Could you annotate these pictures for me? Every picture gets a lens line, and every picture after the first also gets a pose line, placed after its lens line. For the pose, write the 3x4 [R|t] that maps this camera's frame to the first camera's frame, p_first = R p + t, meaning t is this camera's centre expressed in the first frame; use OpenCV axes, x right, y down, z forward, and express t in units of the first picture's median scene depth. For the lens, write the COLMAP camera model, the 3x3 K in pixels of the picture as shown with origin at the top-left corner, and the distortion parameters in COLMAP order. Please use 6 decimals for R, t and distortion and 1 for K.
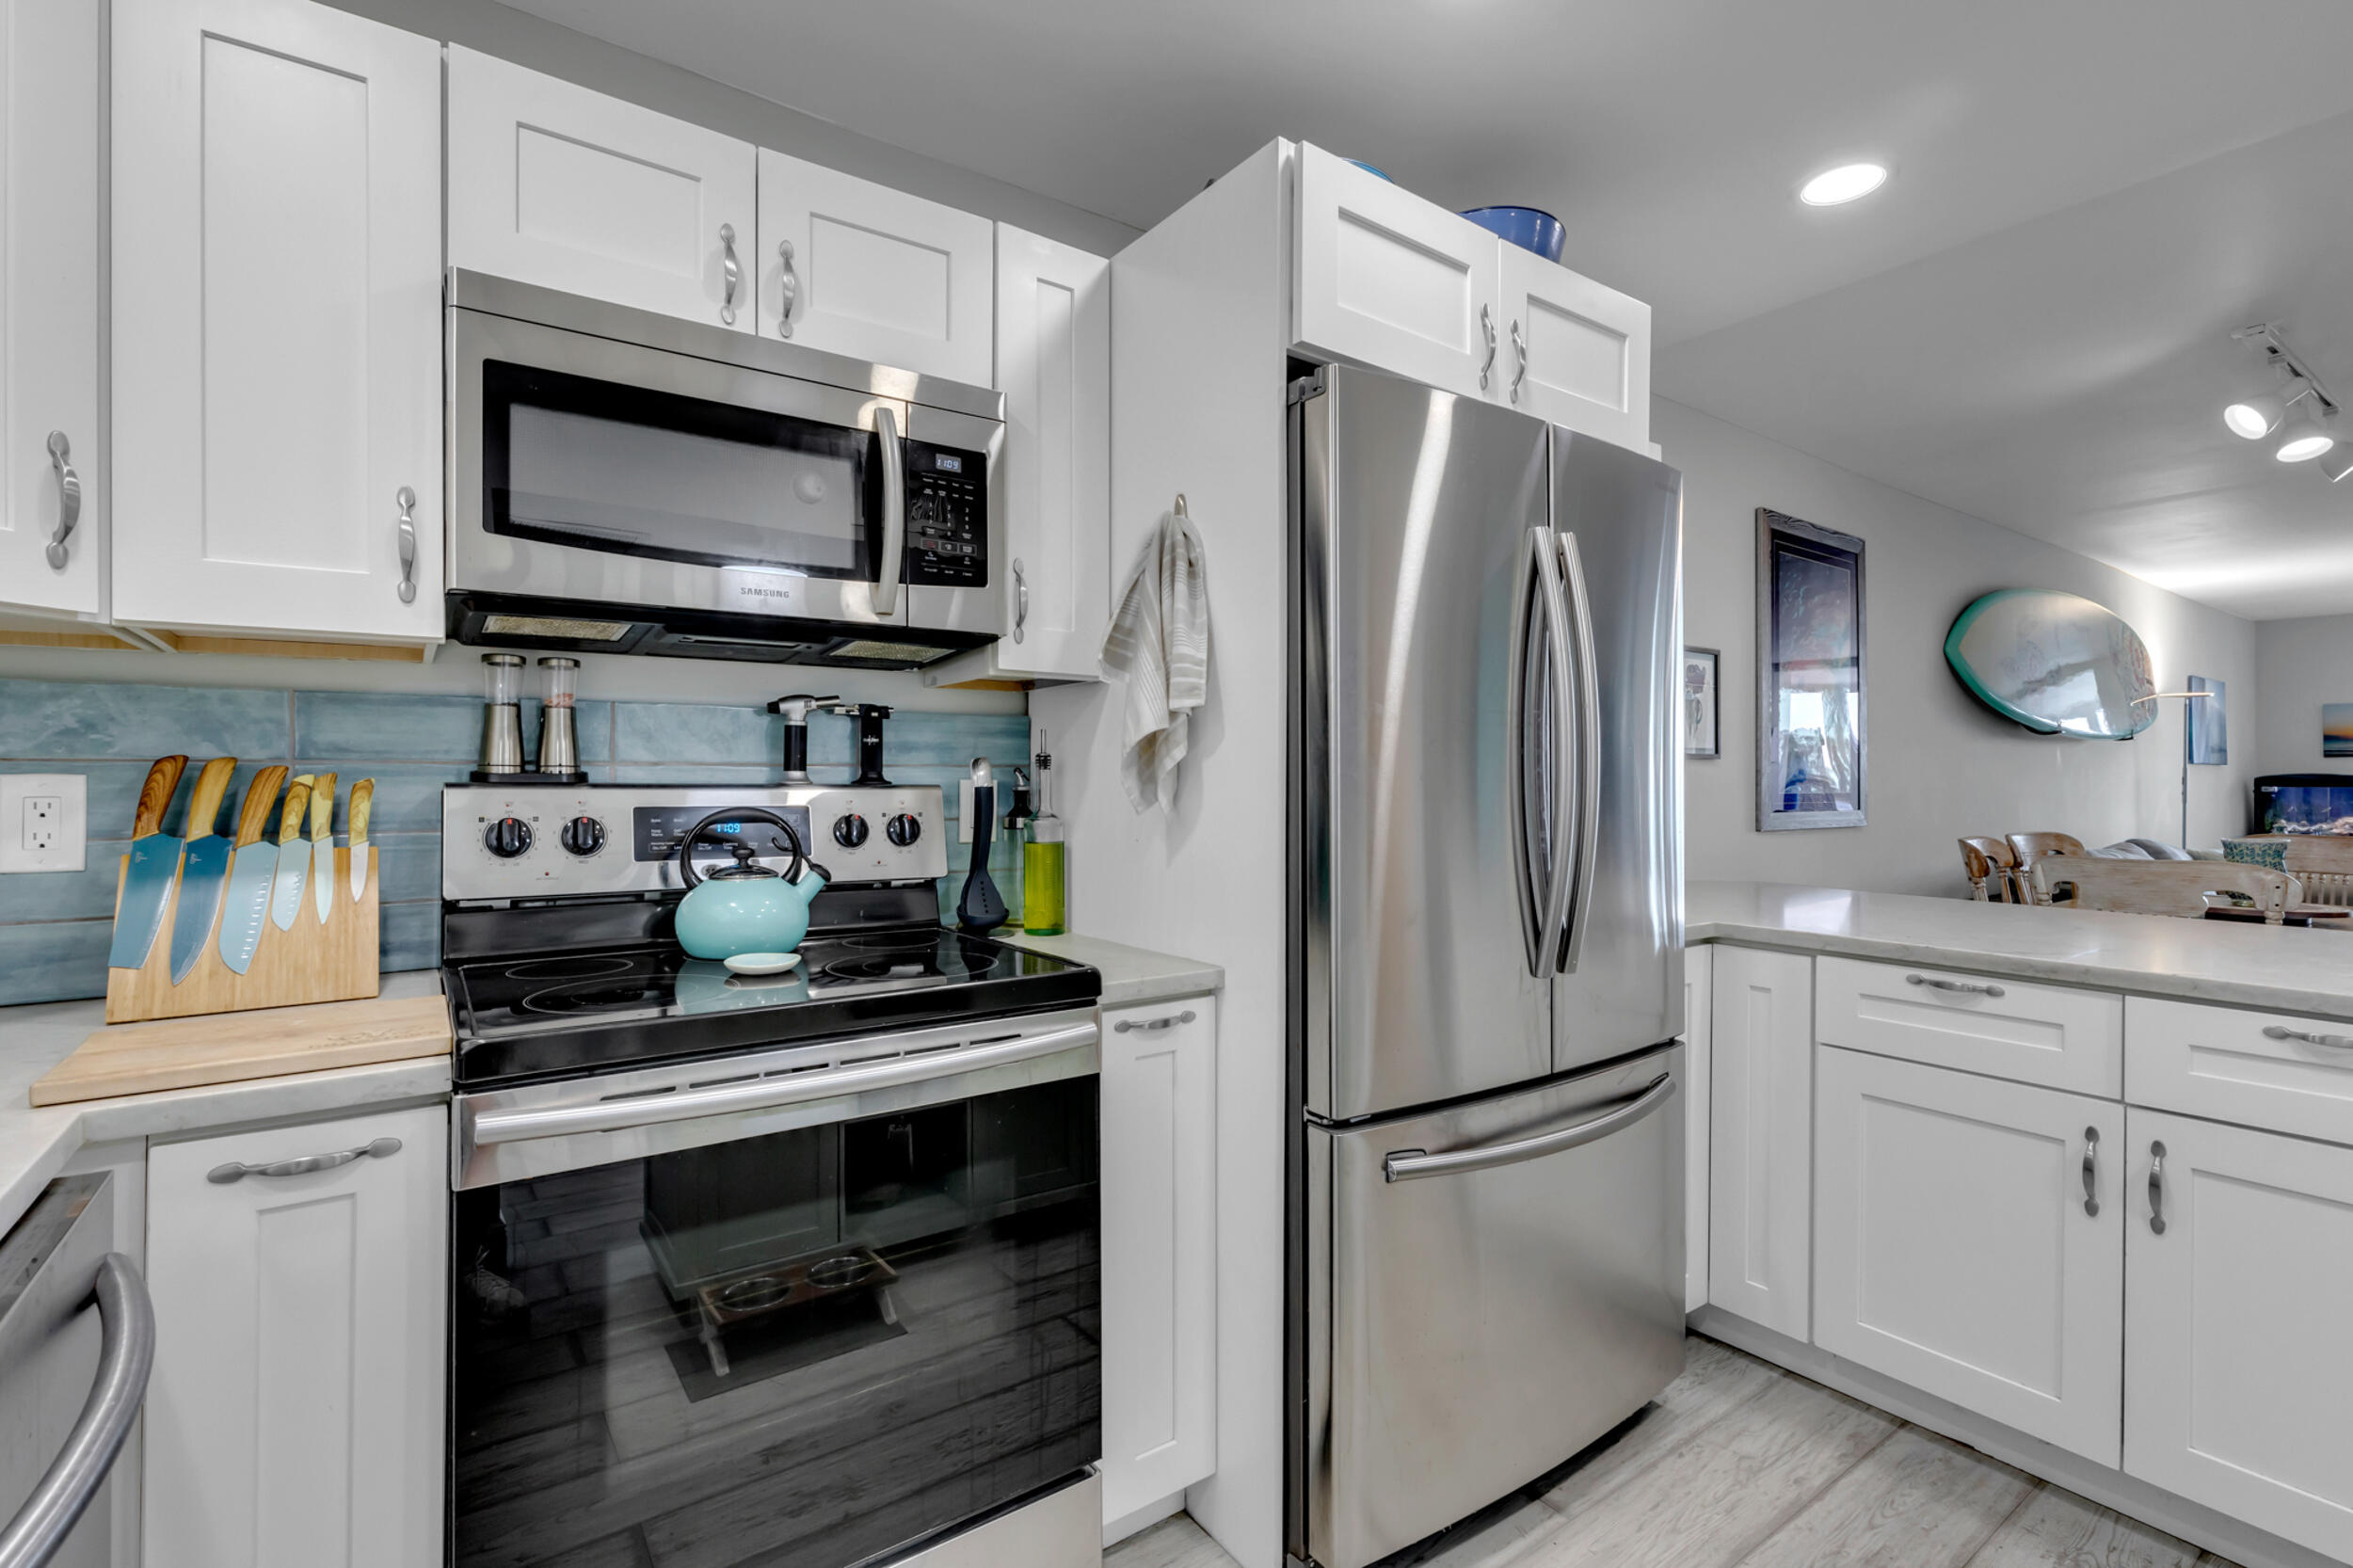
lens RADIAL K [[1070.9, 0, 1175.9], [0, 1070.9, 771.2], [0, 0, 1]] dist [-0.004980, 0.001250]
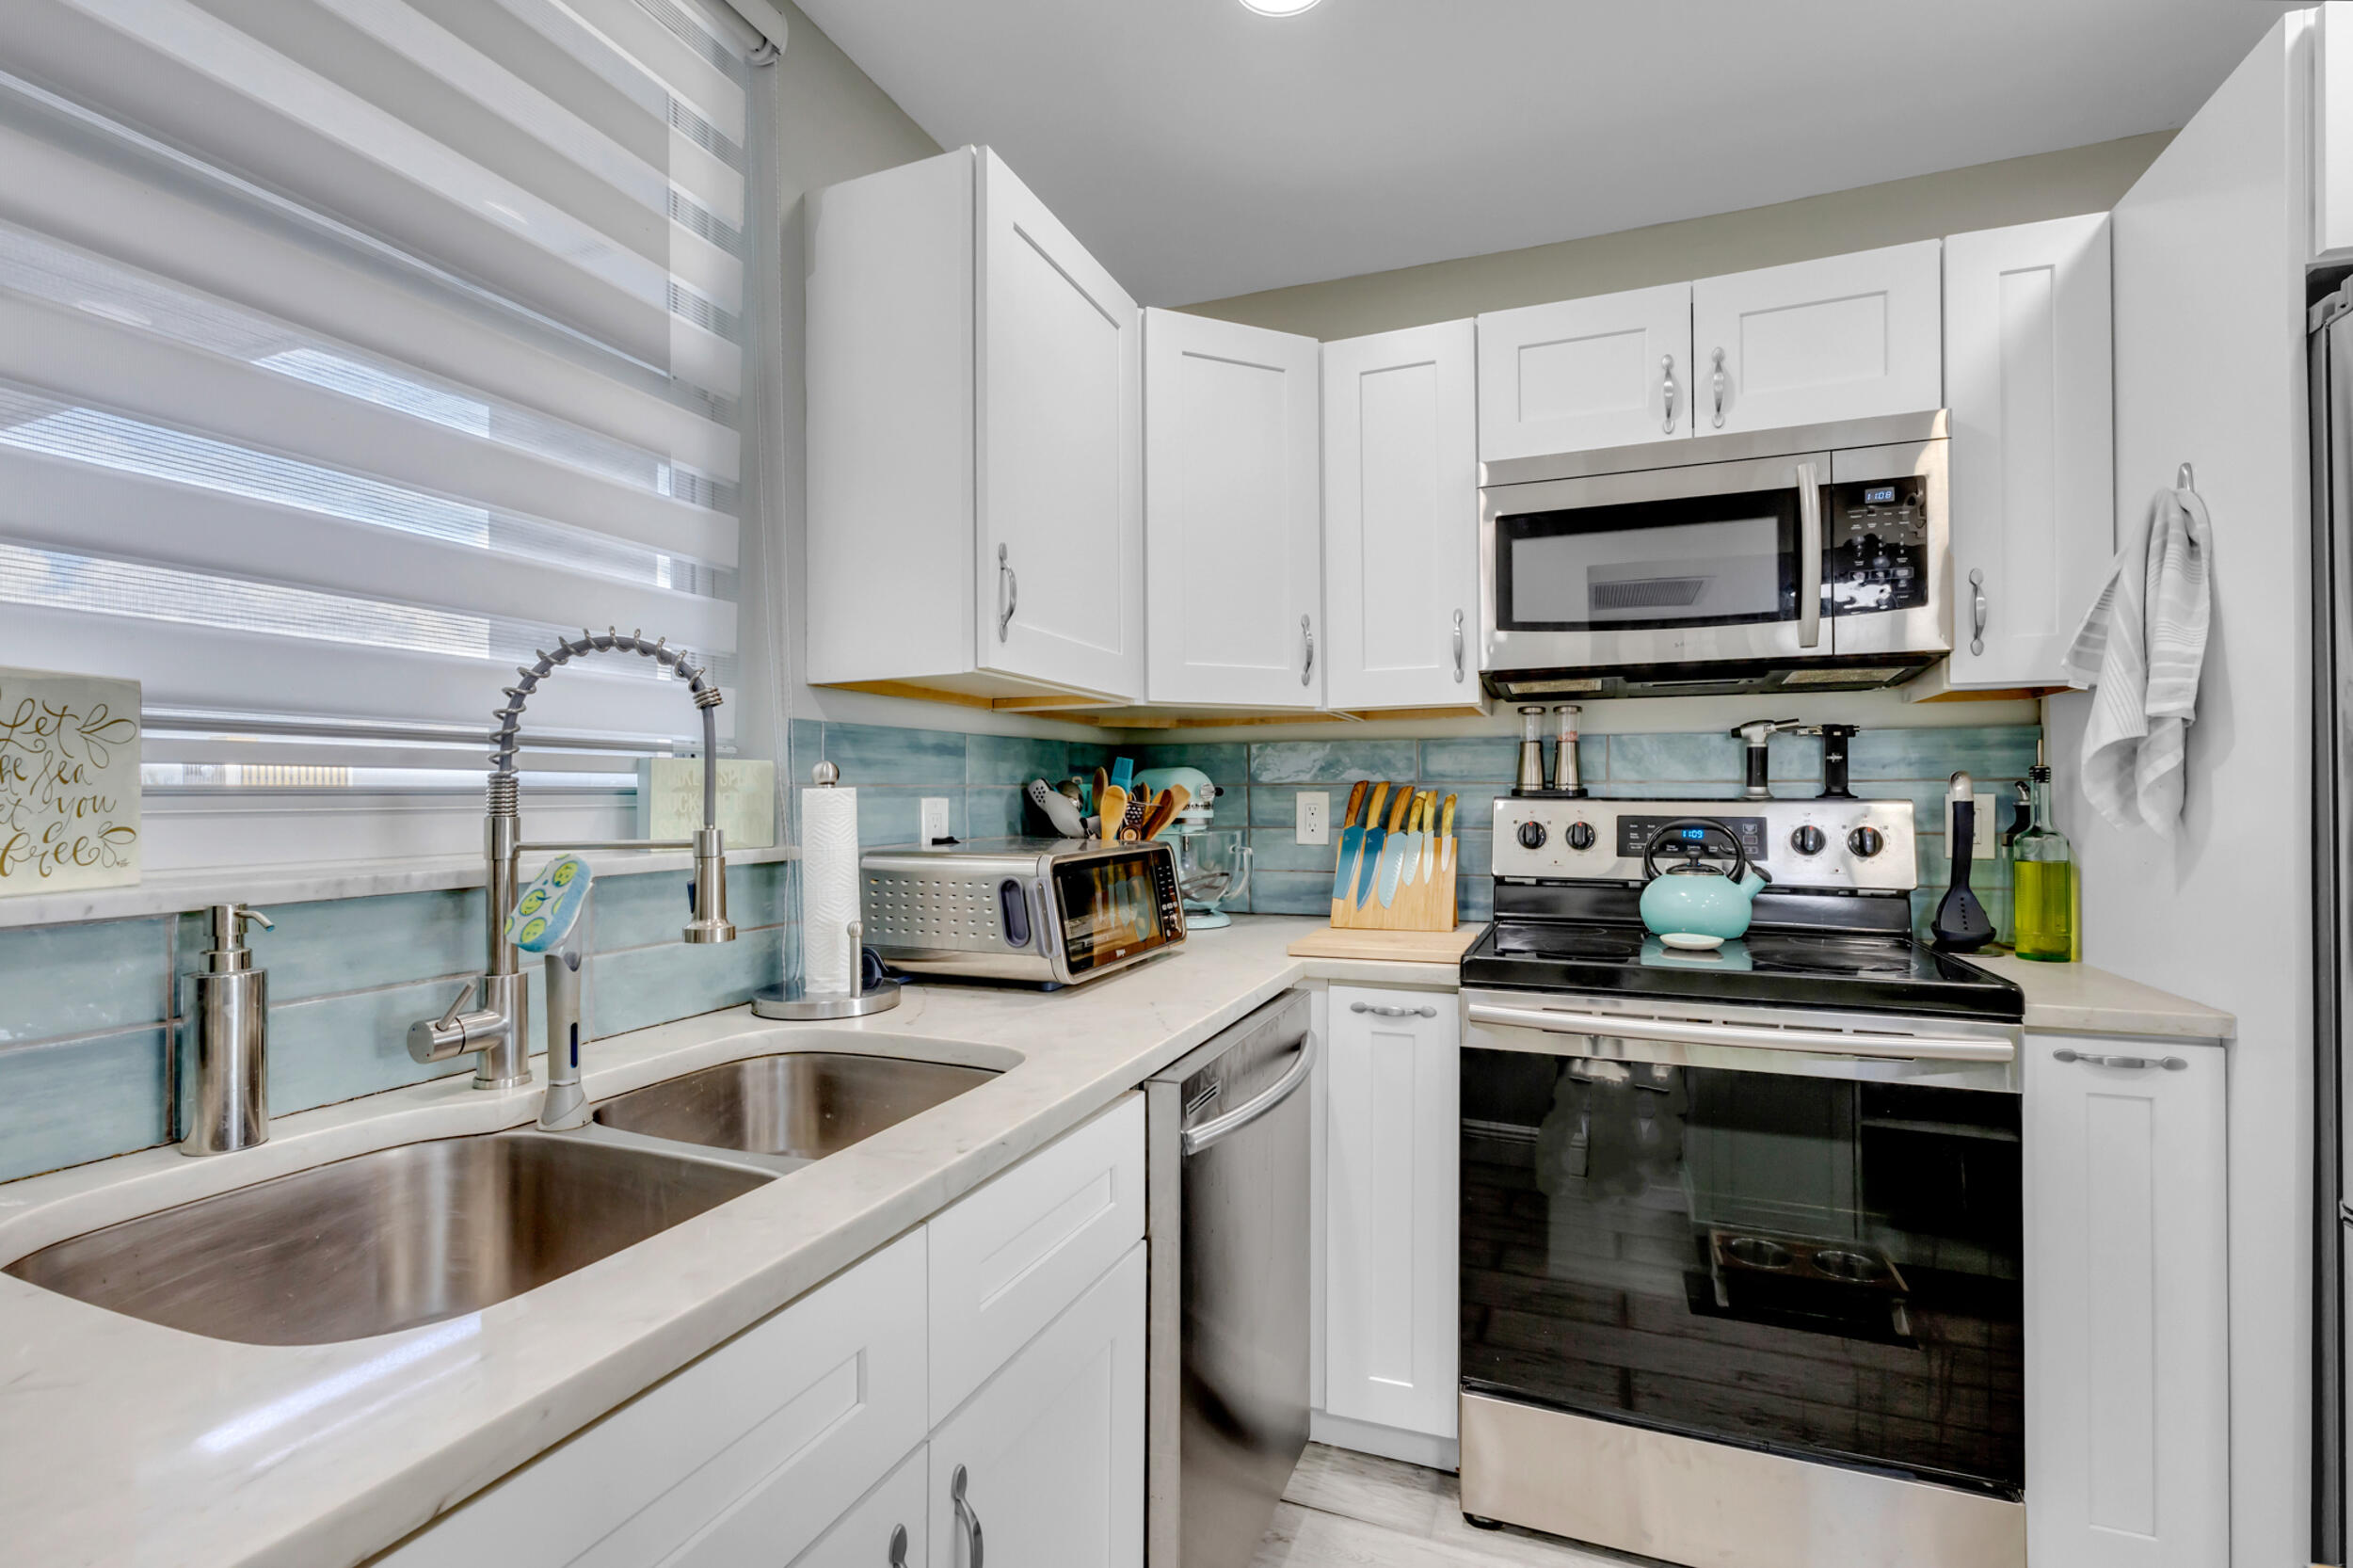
lens RADIAL K [[1070.9, 0, 1177.9], [0, 1070.9, 788.7], [0, 0, 1]] dist [-0.004980, 0.001250]
pose [[0.535581, -0.005832, -0.844464, 0.315108], [0.007626, 0.999969, -0.002070, -0.000582], [0.844449, -0.005332, 0.535609, -0.157952]]
